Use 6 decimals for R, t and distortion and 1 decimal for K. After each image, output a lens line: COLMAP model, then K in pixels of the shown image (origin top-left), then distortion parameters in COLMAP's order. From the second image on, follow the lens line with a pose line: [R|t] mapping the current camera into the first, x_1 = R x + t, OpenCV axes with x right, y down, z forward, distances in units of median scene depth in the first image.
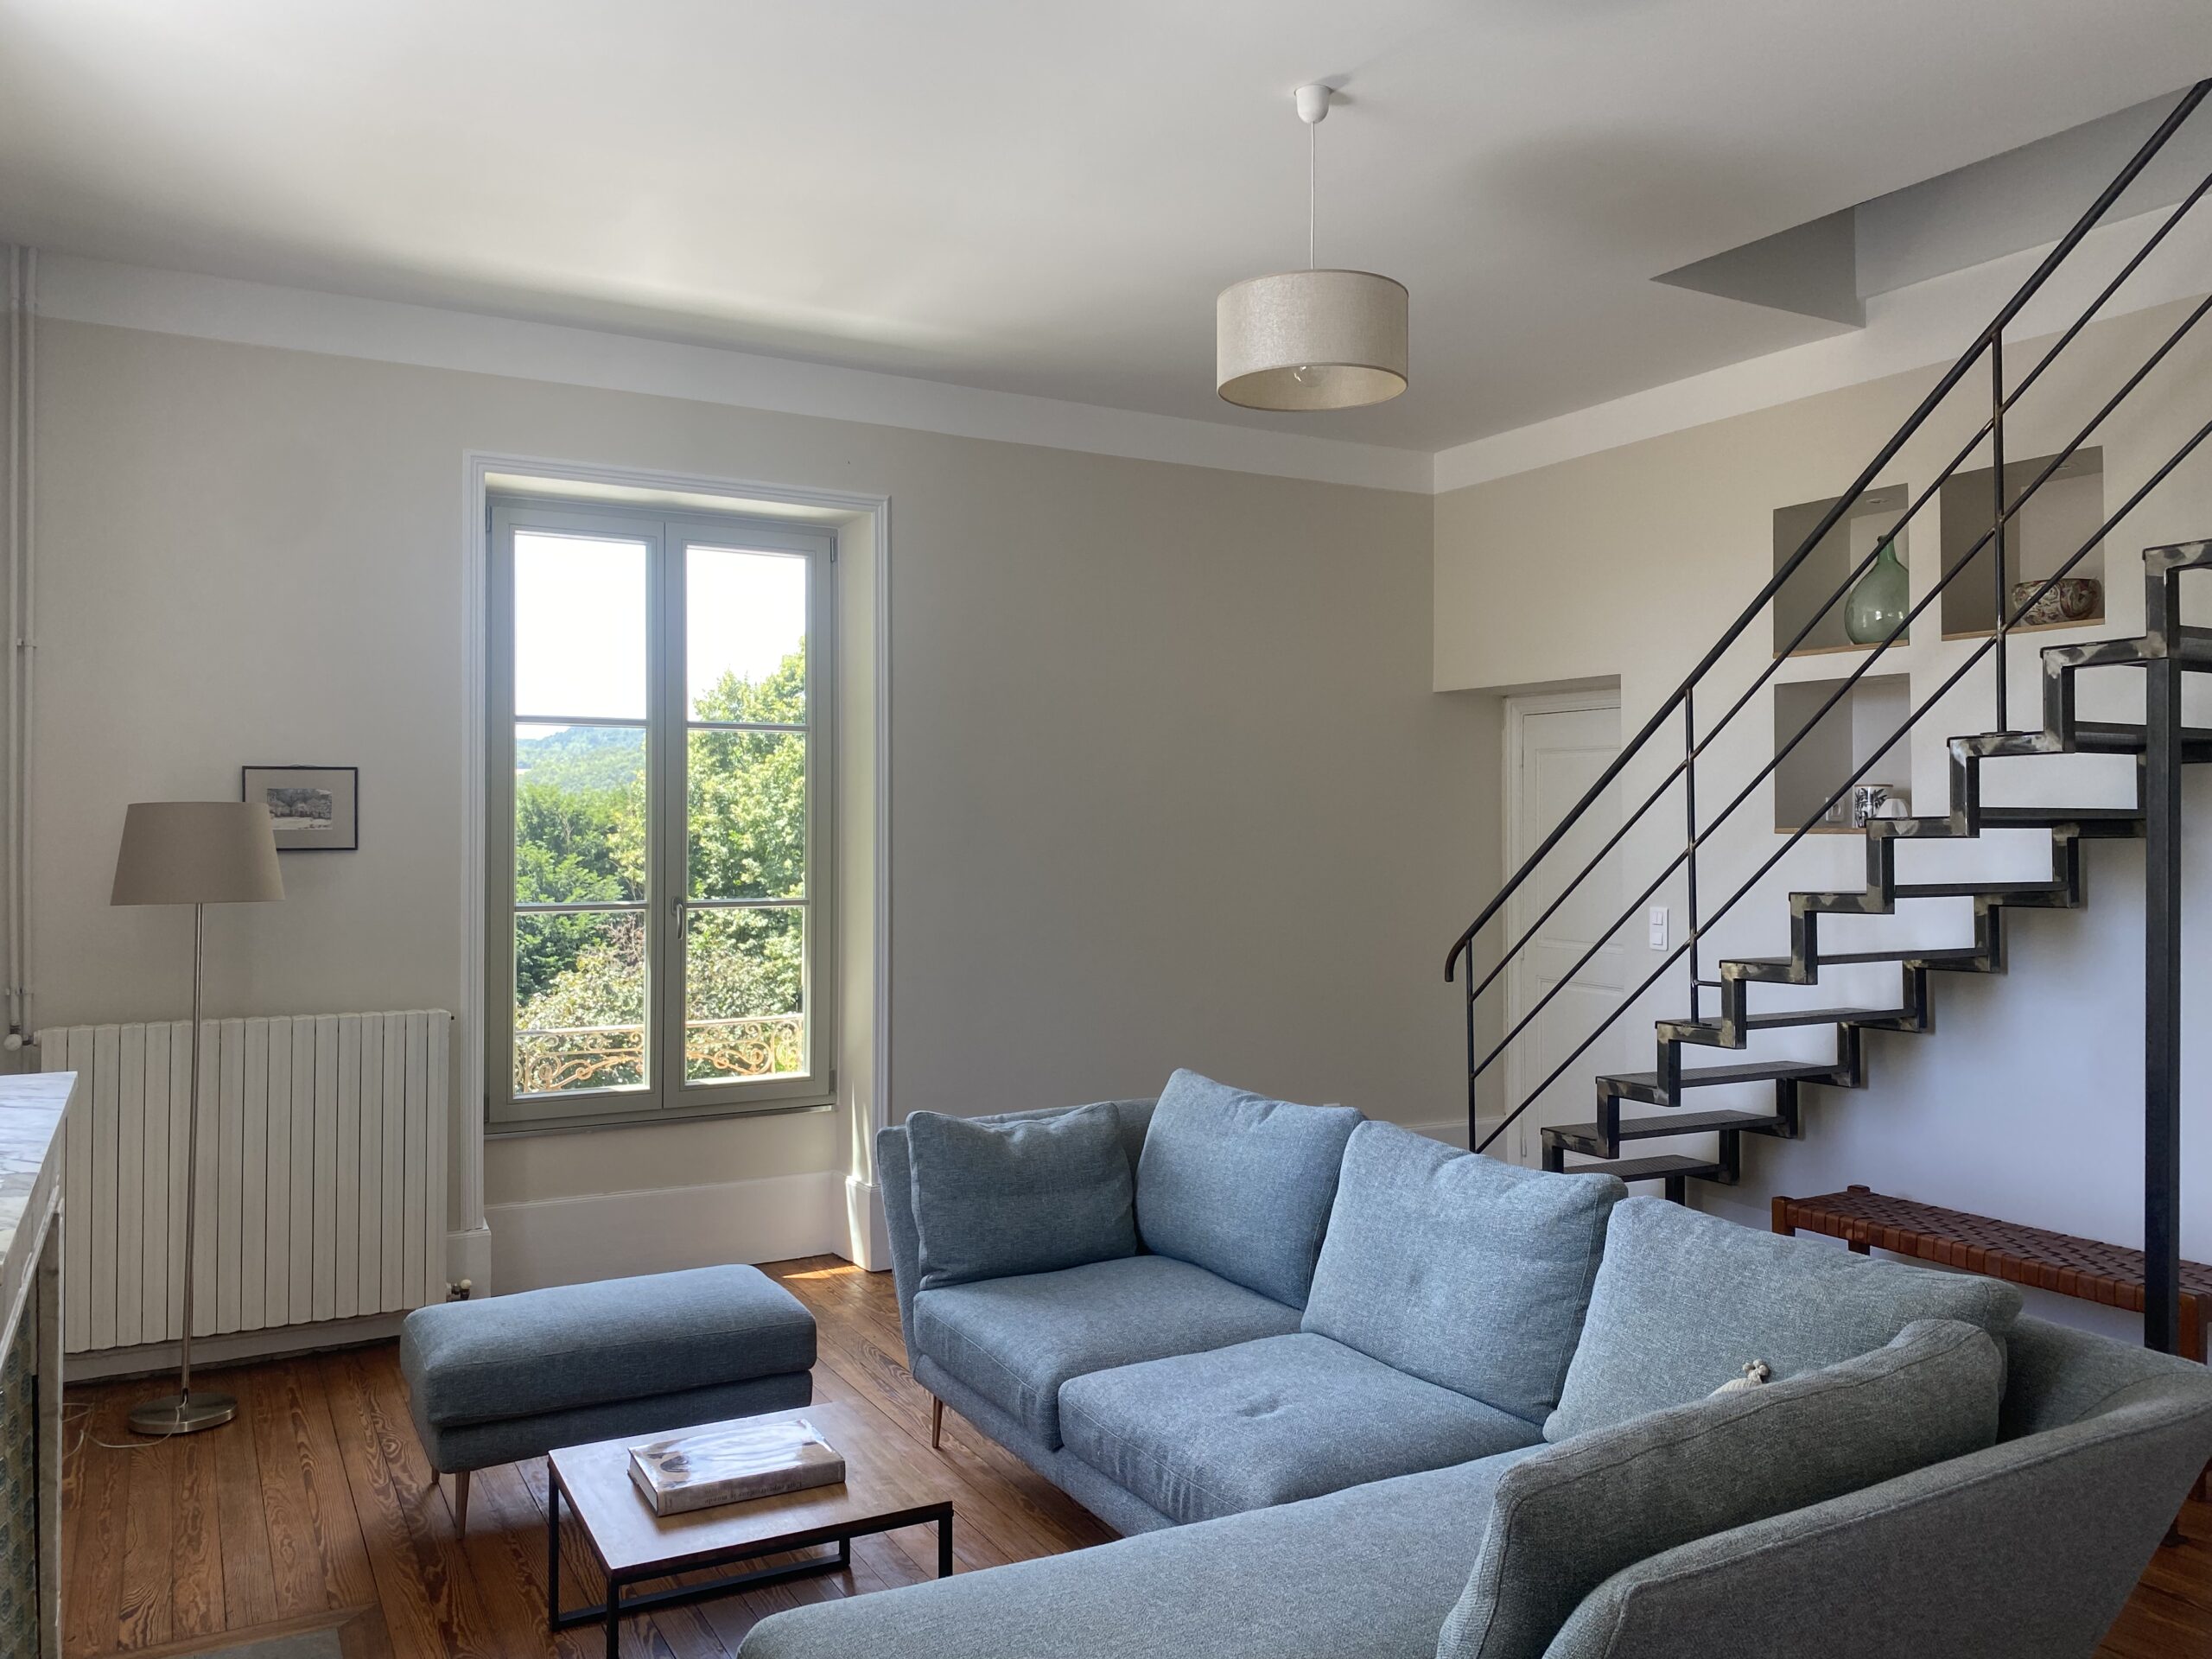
lens RADIAL K [[1680.9, 0, 1106.0], [0, 1680.9, 829.5], [0, 0, 1]] dist [0.000826, -0.001904]
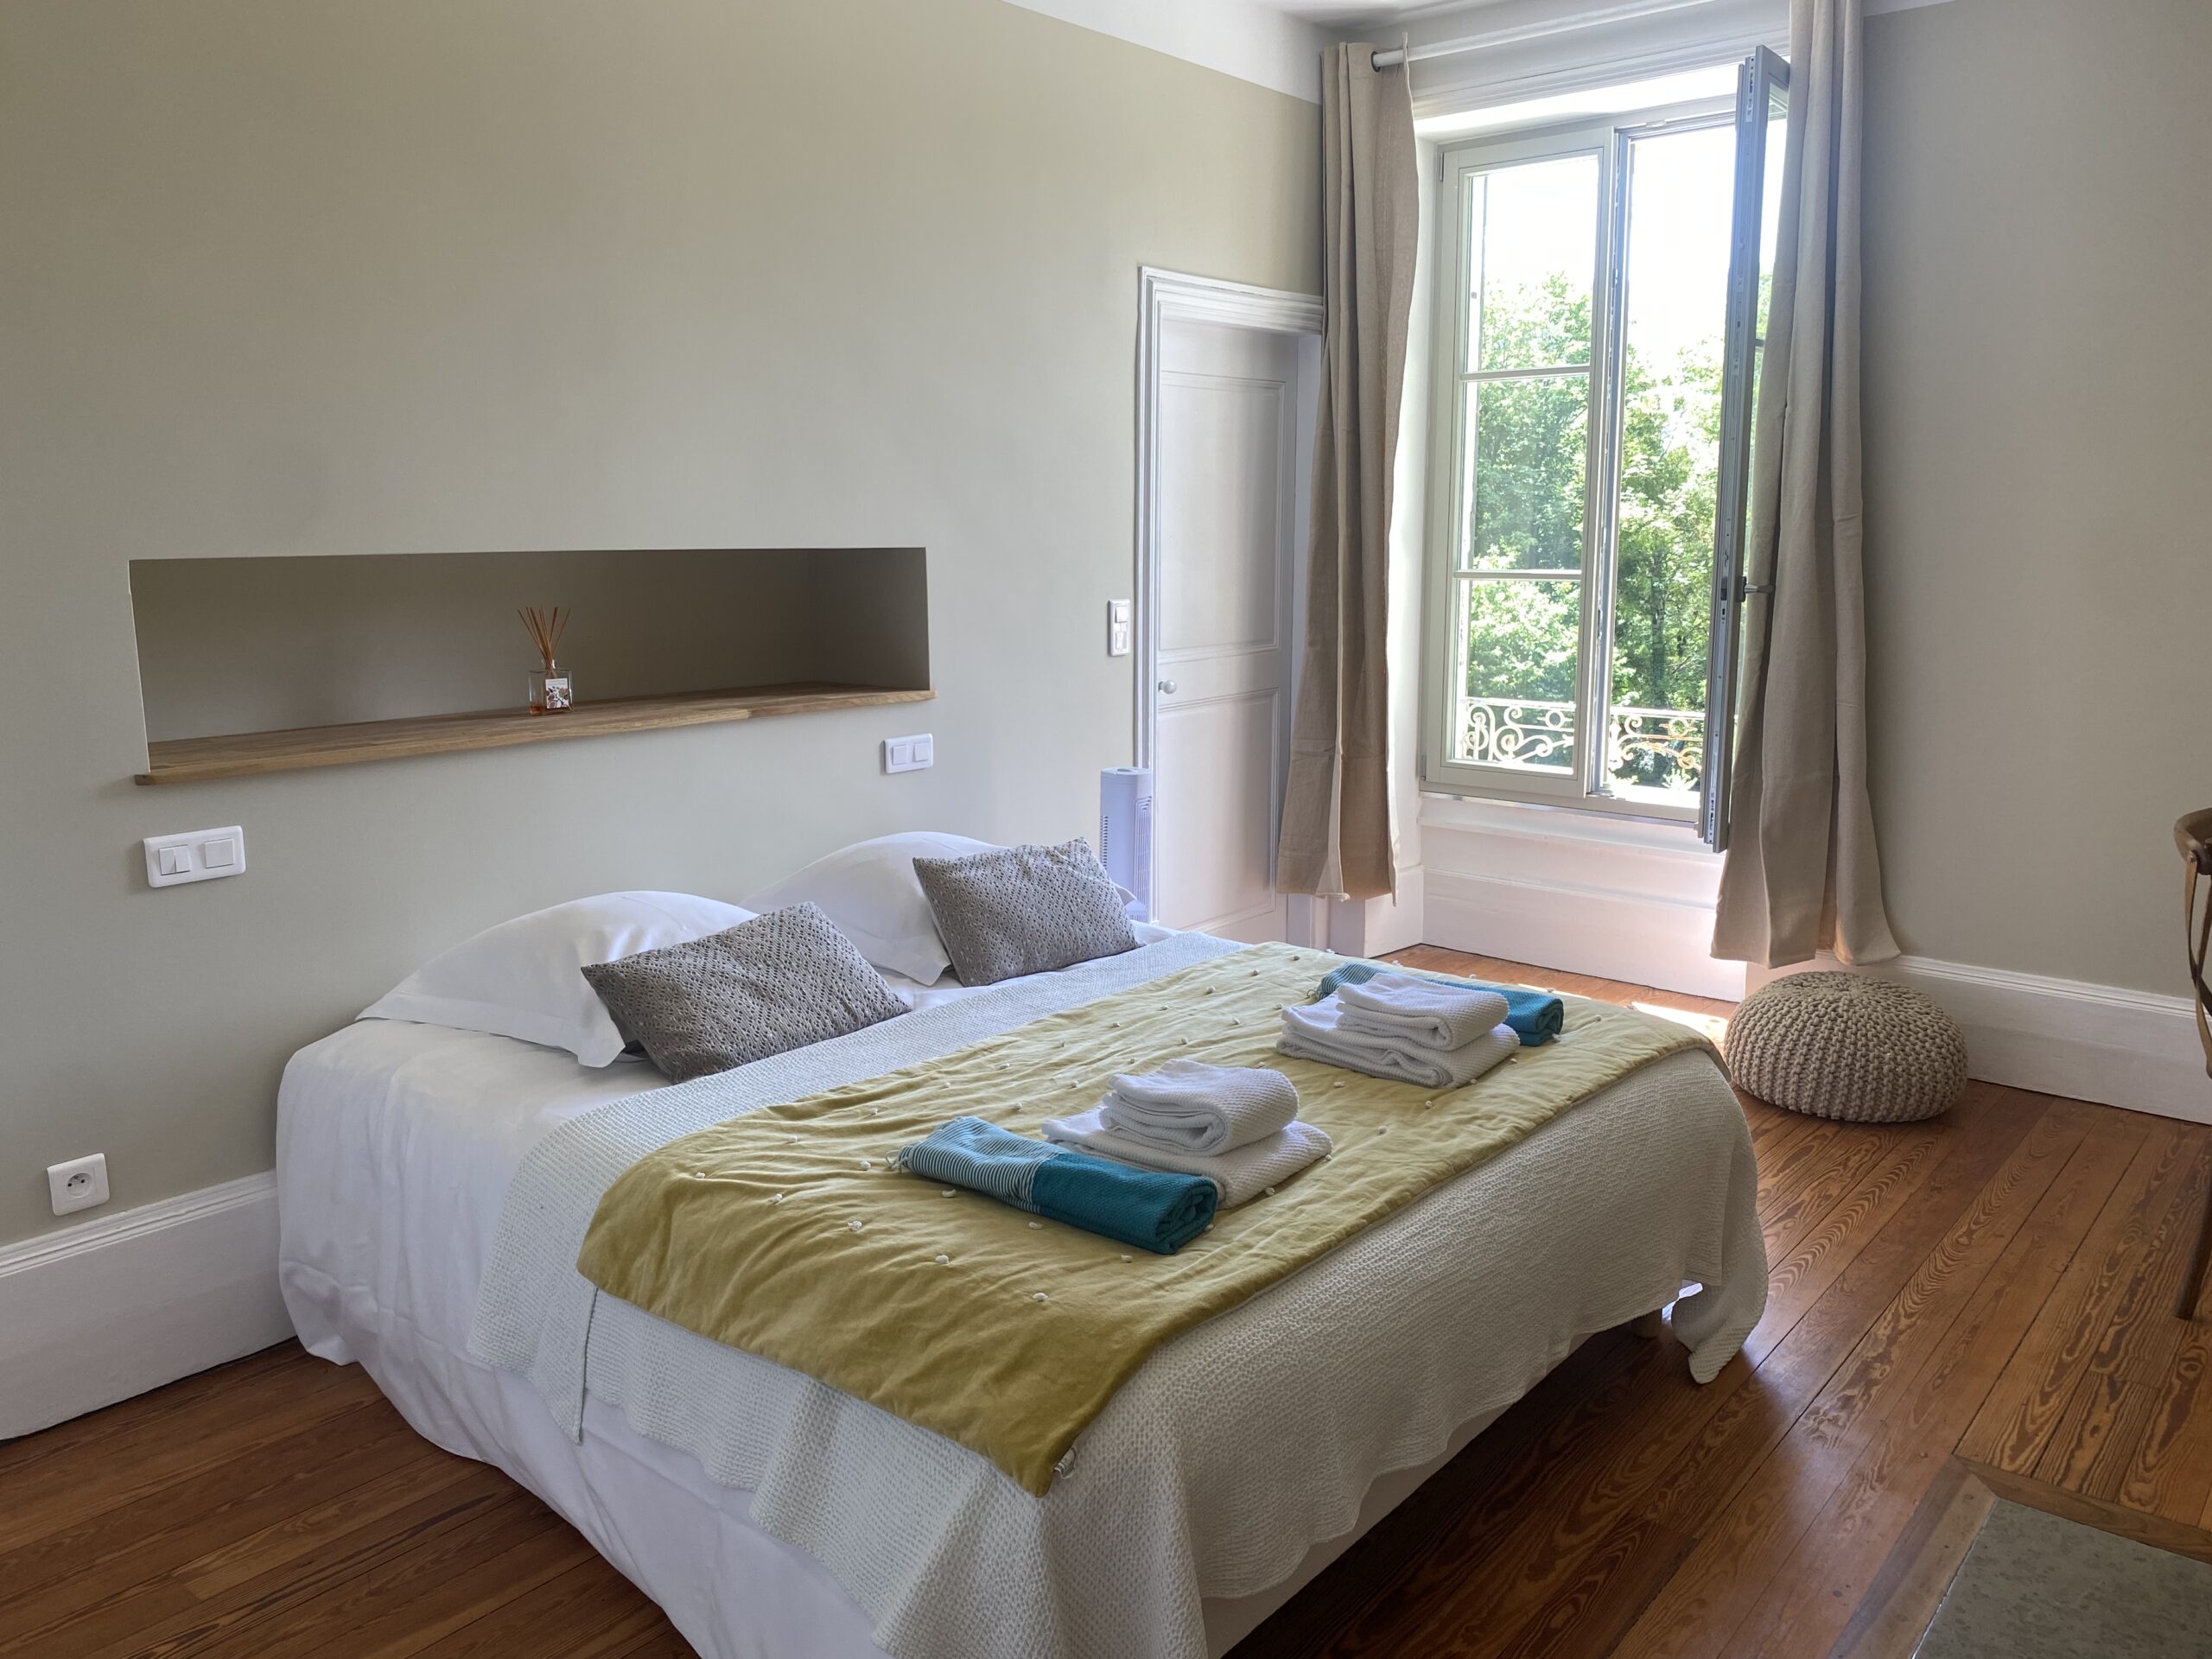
lens RADIAL K [[1680.9, 0, 1106.0], [0, 1680.9, 829.5], [0, 0, 1]] dist [0.000826, -0.001904]
pose [[0.364041, 0.161389, -0.917294, 0.491797], [0.008838, 0.984230, 0.176673, 0.017571], [0.931341, -0.072424, 0.356873, 0.423978]]
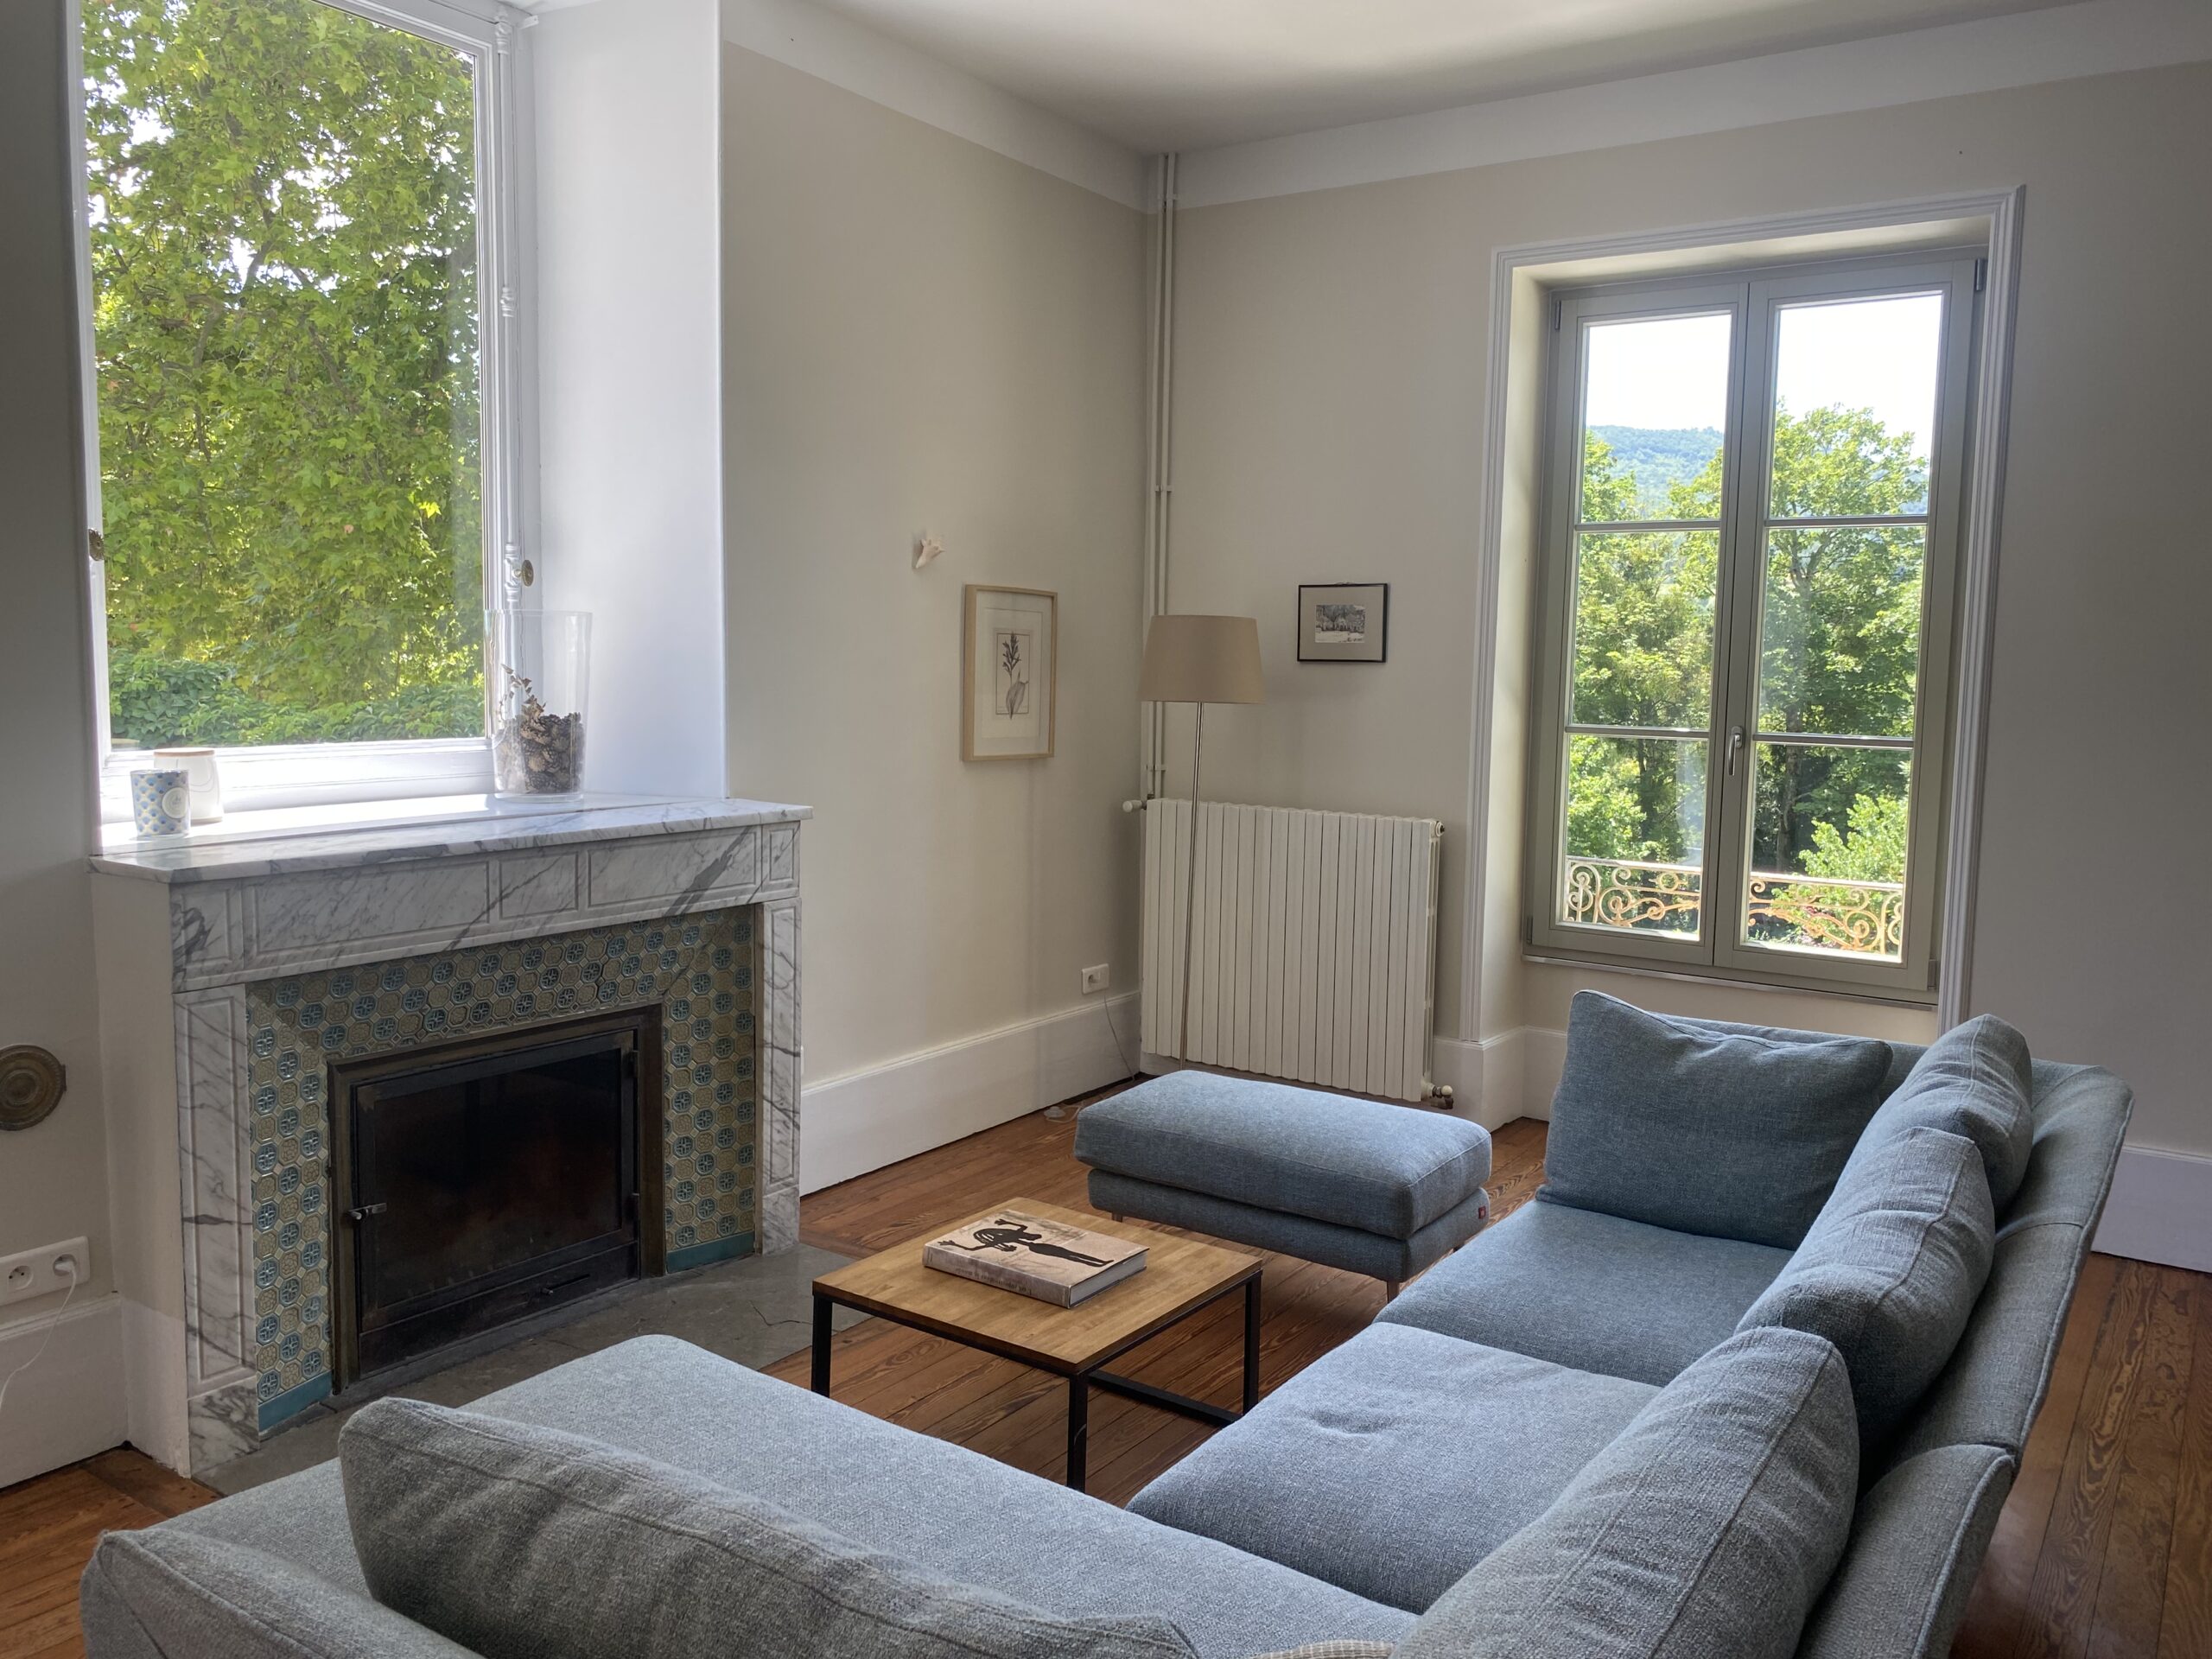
lens RADIAL K [[1680.9, 0, 1106.0], [0, 1680.9, 829.5], [0, 0, 1]] dist [0.000826, -0.001904]
pose [[0.448678, 0.104252, -0.887592, 0.371175], [-0.016323, 0.993963, 0.108494, 0.004000], [0.893545, -0.034191, 0.447671, 0.322147]]
